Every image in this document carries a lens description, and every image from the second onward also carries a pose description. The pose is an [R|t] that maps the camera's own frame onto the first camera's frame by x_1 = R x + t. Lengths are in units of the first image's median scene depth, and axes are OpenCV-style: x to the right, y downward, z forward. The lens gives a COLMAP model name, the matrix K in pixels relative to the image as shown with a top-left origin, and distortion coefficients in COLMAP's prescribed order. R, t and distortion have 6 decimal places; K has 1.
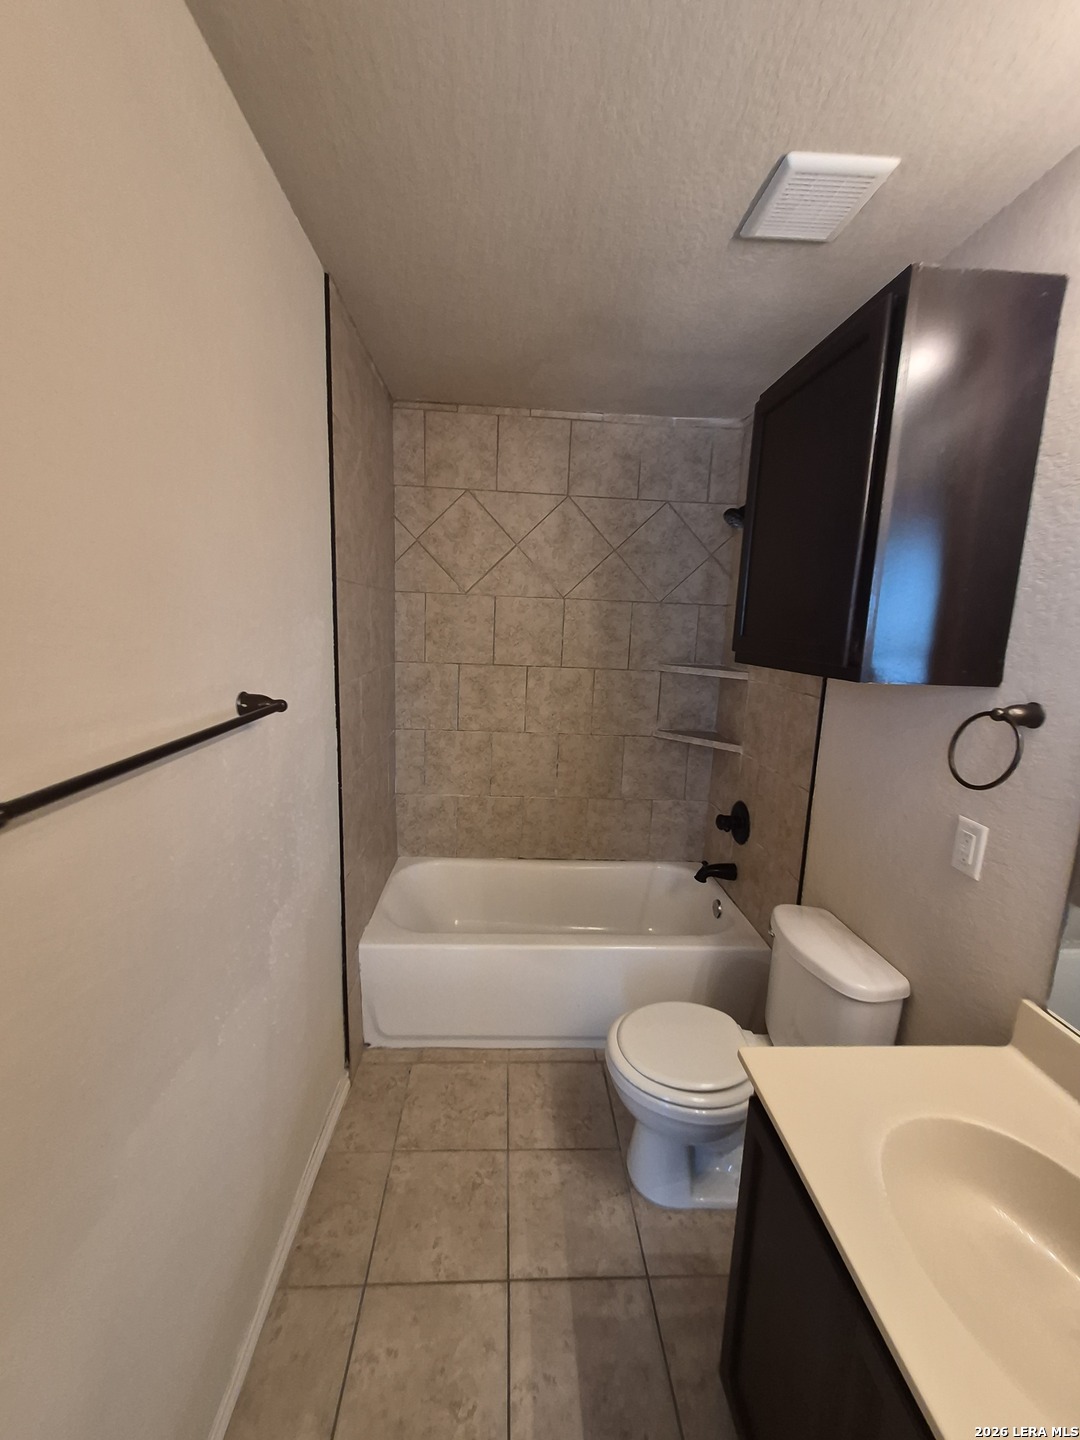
lens RADIAL K [[564.6, 0, 528.9], [0, 564.6, 725.4], [0, 0, 1]] dist [0.007573, -0.001214]
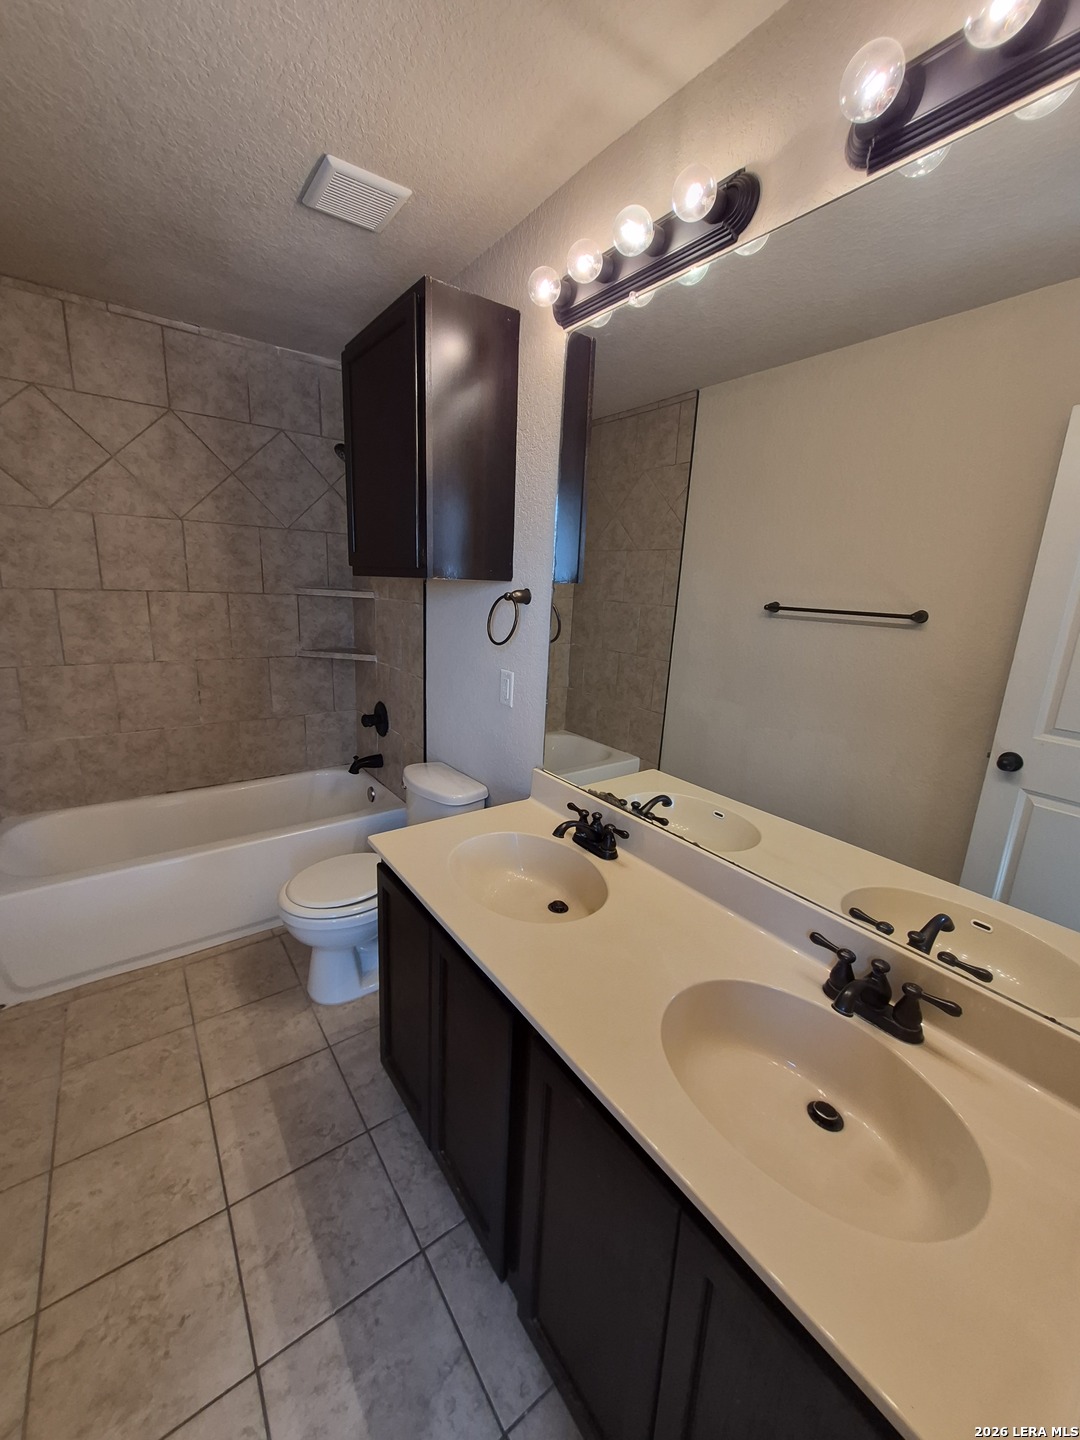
lens RADIAL K [[564.6, 0, 519.3], [0, 564.6, 710.0], [0, 0, 1]] dist [0.007573, -0.001214]
pose [[0.840023, -0.128033, 0.527228, -0.005564], [0.090621, 0.991216, 0.096324, 0.064028], [-0.534929, -0.033137, 0.844247, -0.154172]]
